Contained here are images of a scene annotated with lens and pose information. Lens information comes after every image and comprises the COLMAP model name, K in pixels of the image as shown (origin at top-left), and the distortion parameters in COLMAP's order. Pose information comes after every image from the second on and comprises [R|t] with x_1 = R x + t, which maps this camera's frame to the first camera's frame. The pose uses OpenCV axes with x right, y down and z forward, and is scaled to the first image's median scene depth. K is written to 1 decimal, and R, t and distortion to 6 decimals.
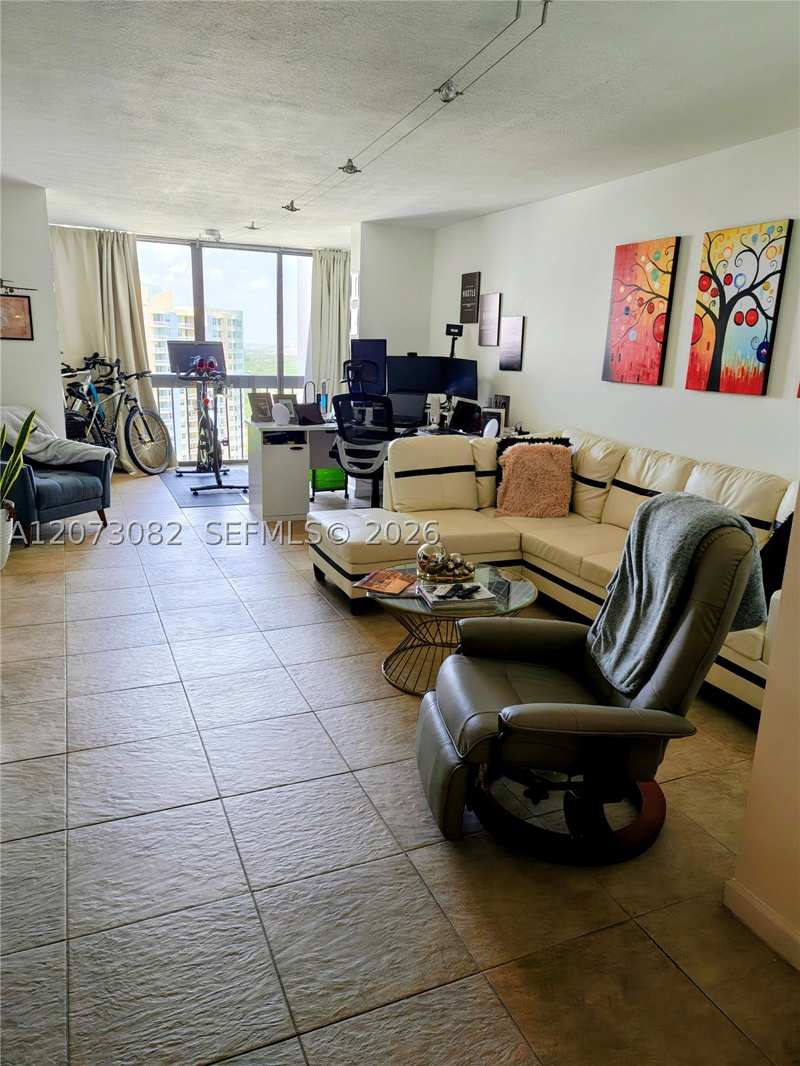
lens RADIAL K [[743.0, 0, 401.7], [0, 743.0, 534.8], [0, 0, 1]] dist [0.003401, 0.000383]
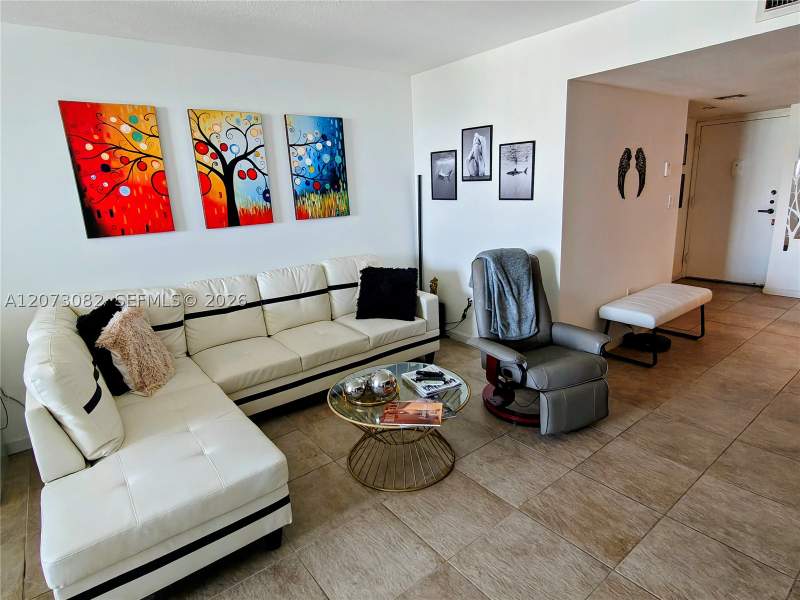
lens RADIAL K [[445.3, 0, 402.3], [0, 445.3, 296.9], [0, 0, 1]] dist [-0.006524, -0.000933]
pose [[-0.257220, -0.252072, 0.932897, -0.492166], [0.274816, 0.906438, 0.320695, -0.257964], [-0.926452, 0.338865, -0.163881, 0.901465]]
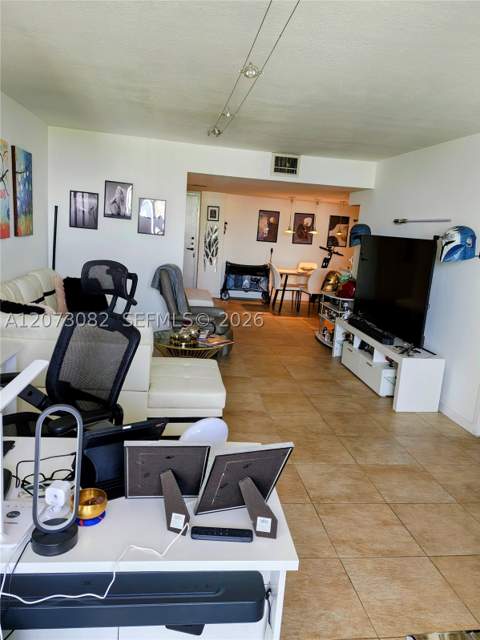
lens RADIAL K [[446.1, 0, 240.5], [0, 446.1, 319.3], [0, 0, 1]] dist [0.003401, 0.000383]
pose [[-0.953419, -0.163144, 0.253725, -0.339891], [-0.038450, 0.899991, 0.434208, -0.482001], [-0.299189, 0.404227, -0.864342, 1.780309]]
